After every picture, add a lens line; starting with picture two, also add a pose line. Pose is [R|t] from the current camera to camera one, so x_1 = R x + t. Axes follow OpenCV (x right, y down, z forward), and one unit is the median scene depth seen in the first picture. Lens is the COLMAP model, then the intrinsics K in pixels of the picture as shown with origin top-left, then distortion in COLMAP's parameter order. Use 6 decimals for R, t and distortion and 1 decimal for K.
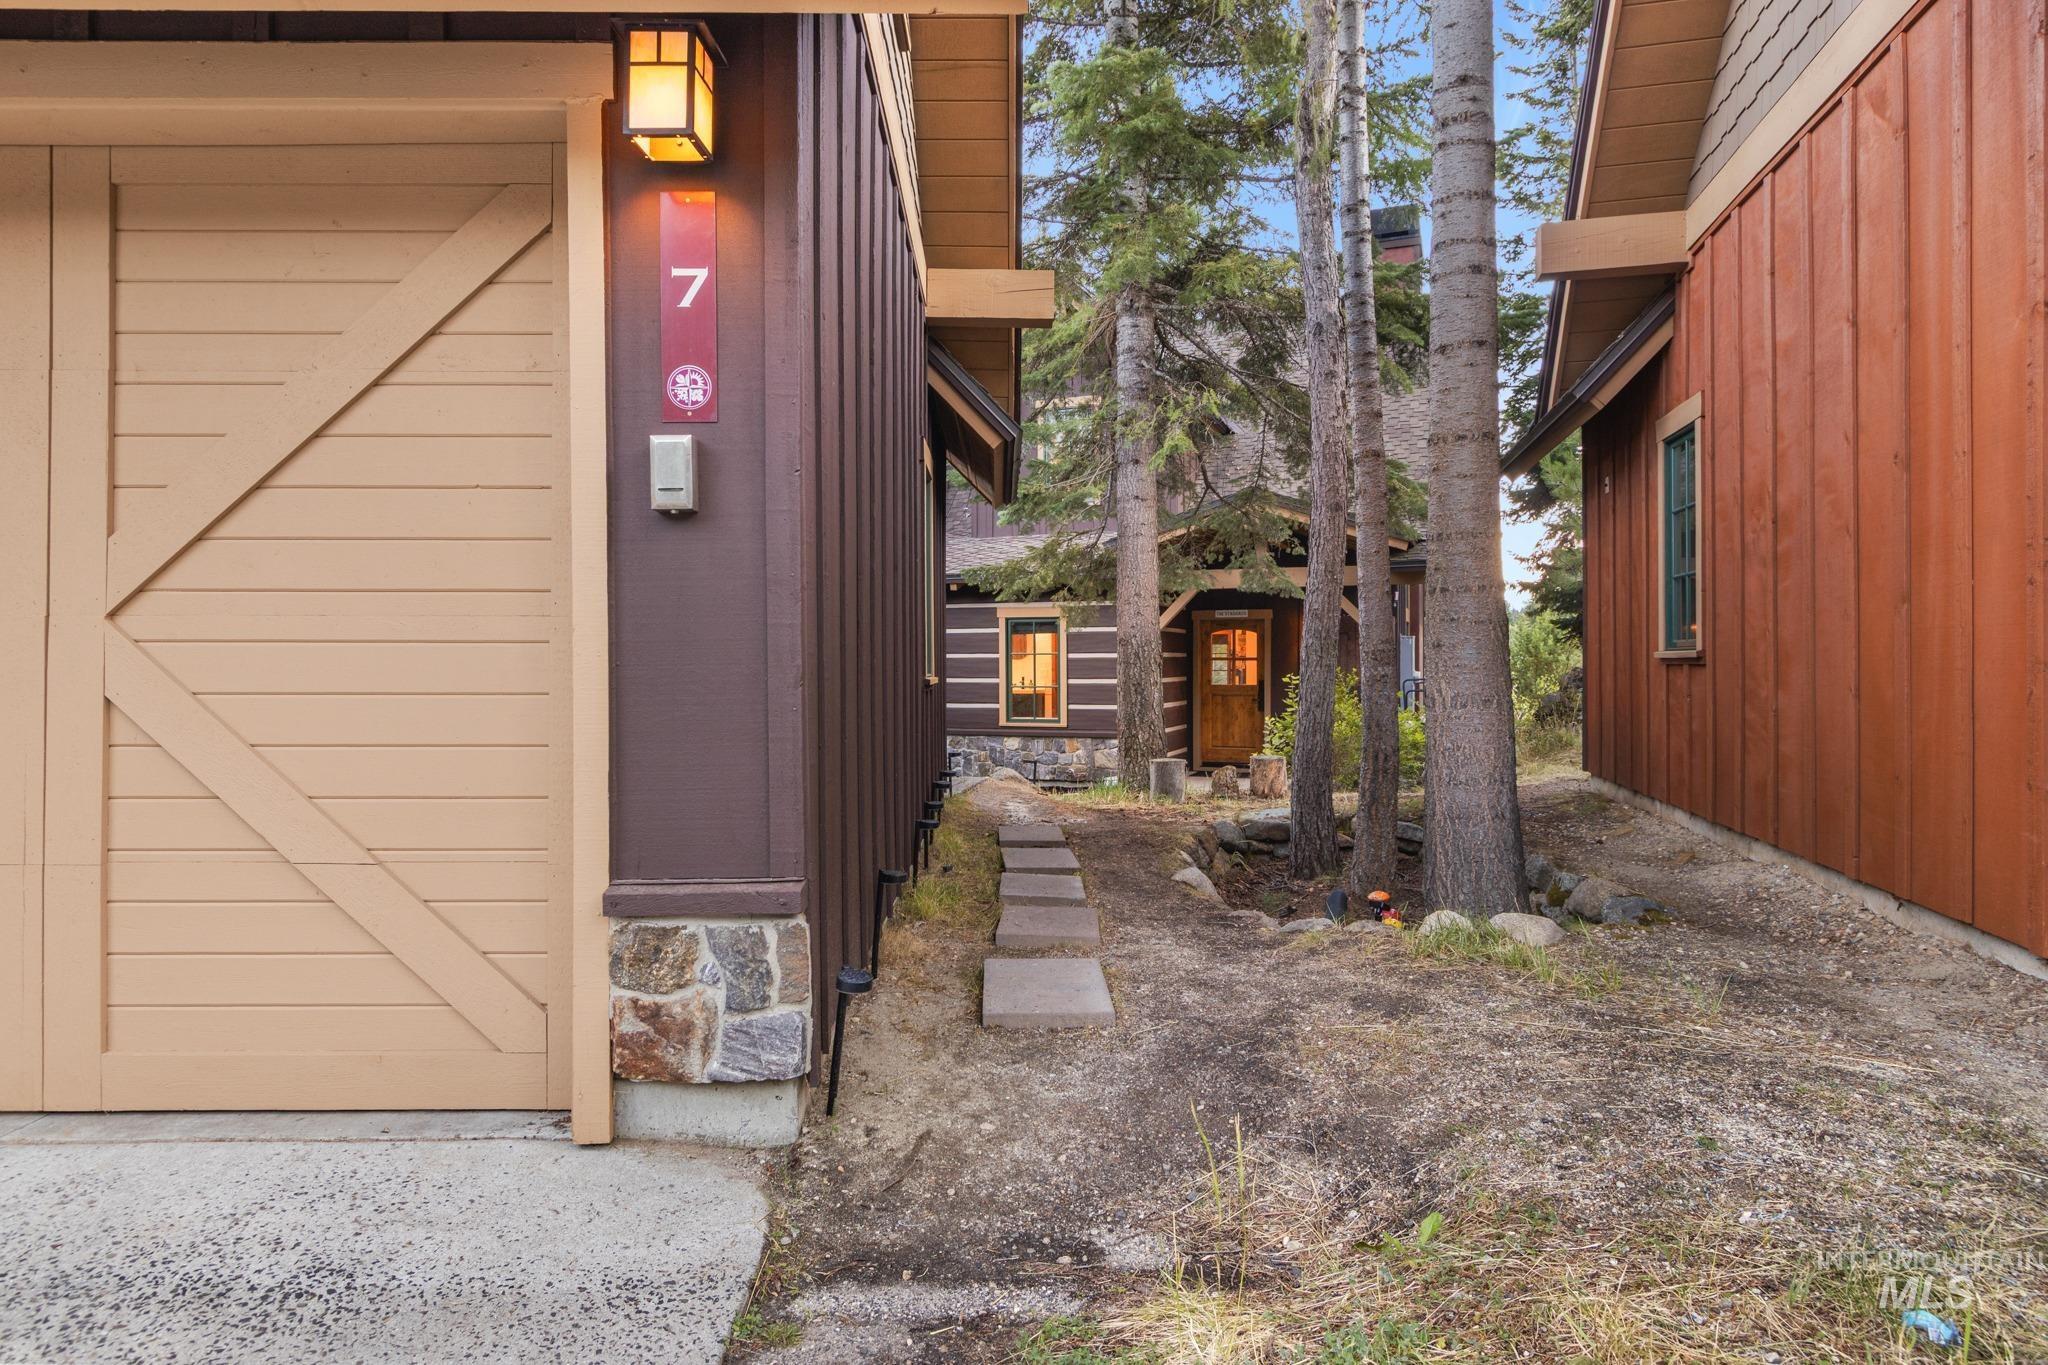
lens RADIAL K [[1235.9, 0, 1026.3], [0, 1235.9, 673.9], [0, 0, 1]] dist [0.005605, 0.000478]
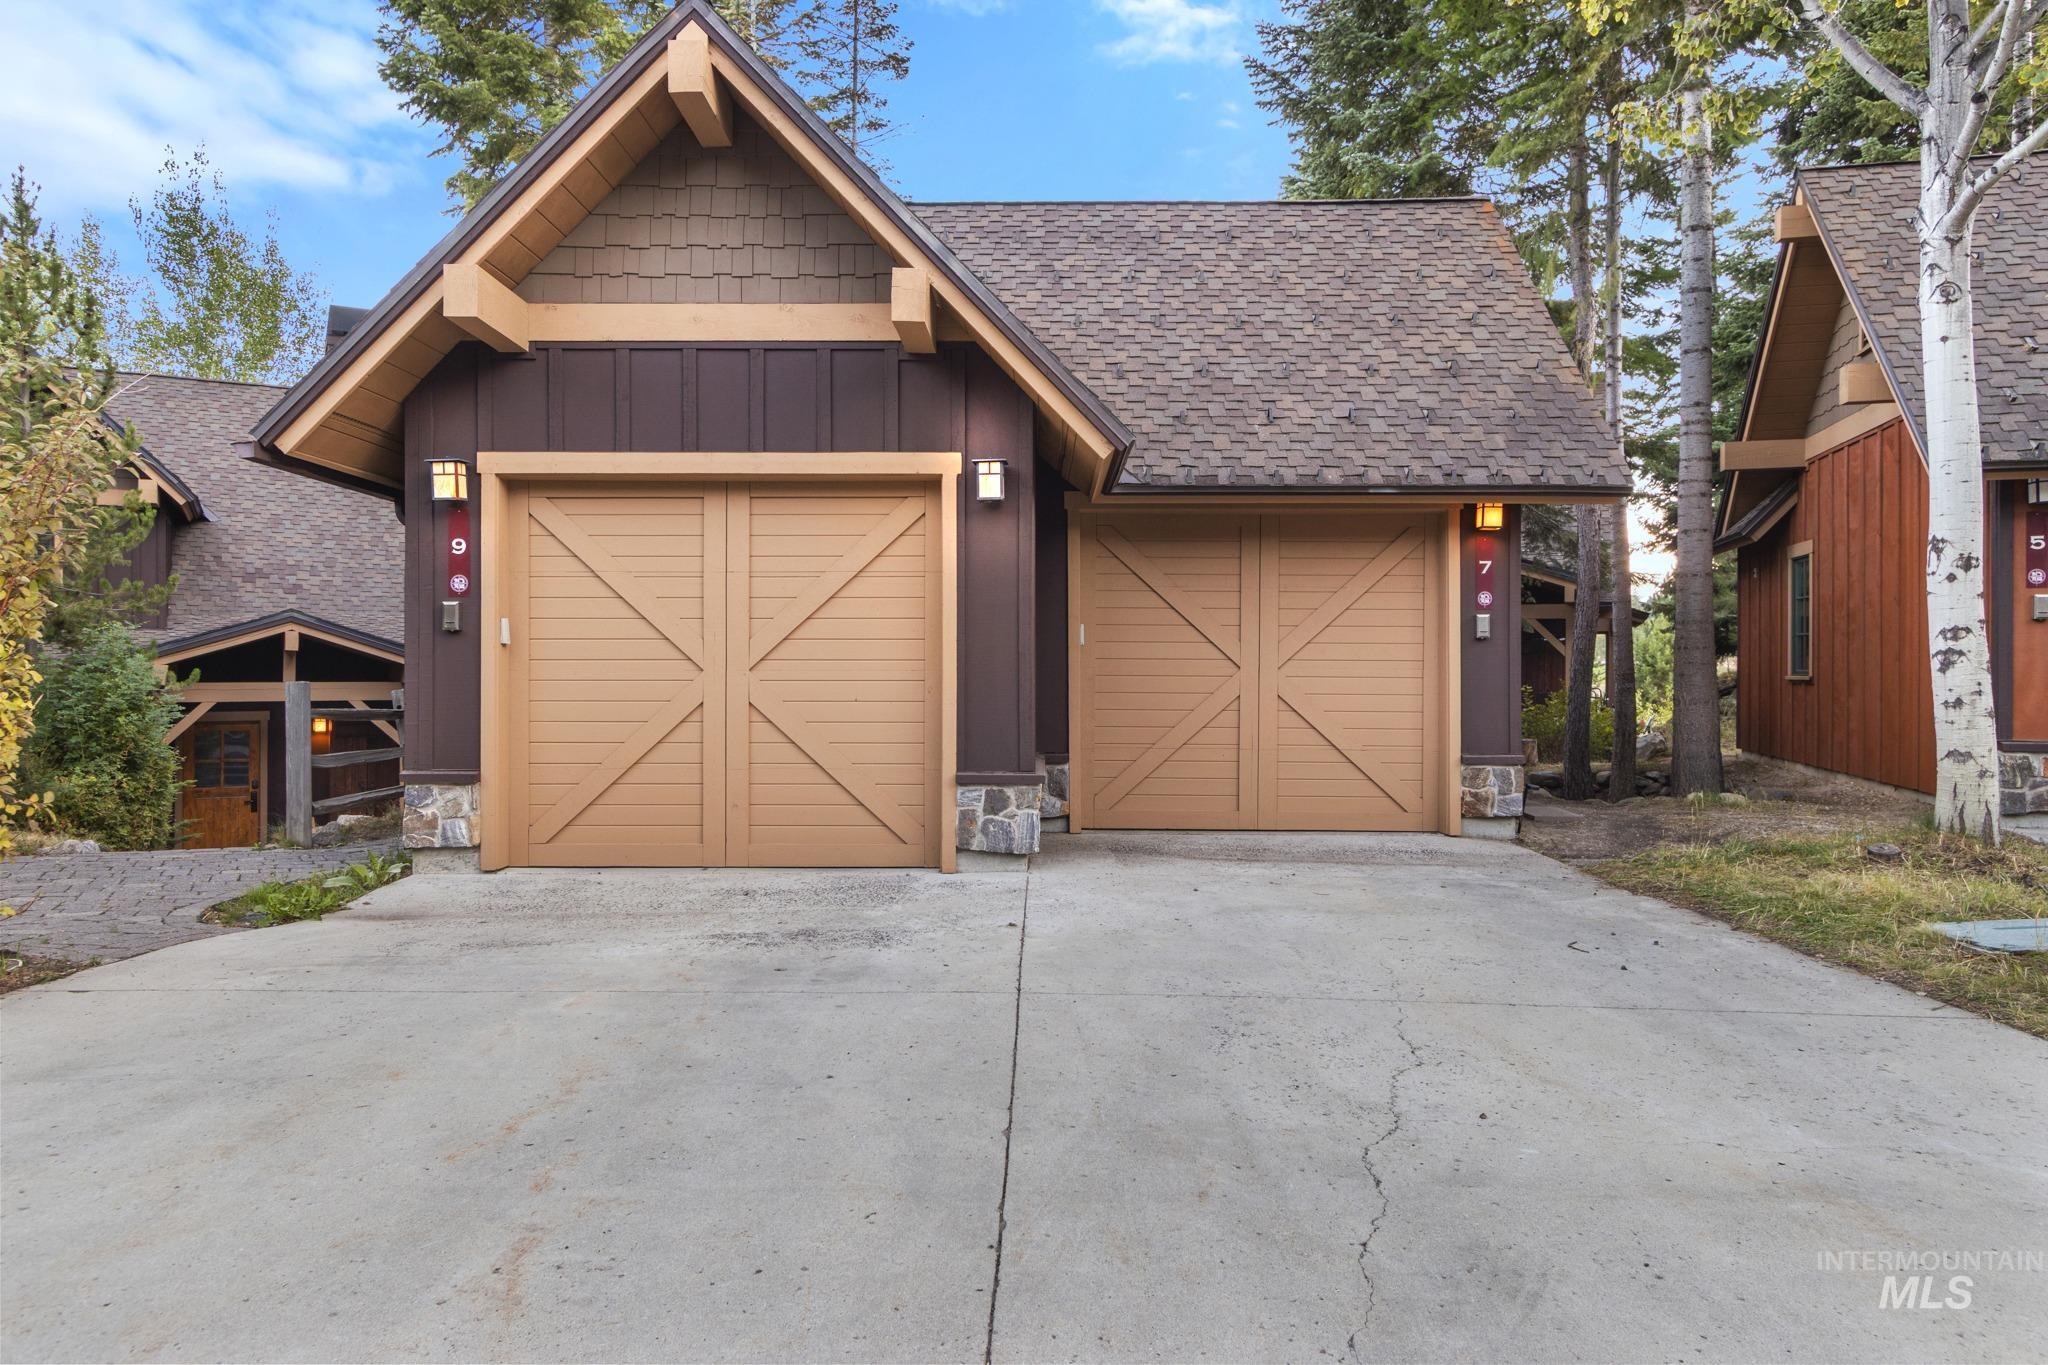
lens RADIAL K [[1335.9, 0, 1024.0], [0, 1335.9, 682.5], [0, 0, 1]] dist [-0.003740, -0.002552]
pose [[0.999267, 0.006353, -0.037751, -0.650123], [-0.006222, 0.999974, 0.003593, -0.010727], [0.037773, -0.003355, 0.999281, -1.211581]]
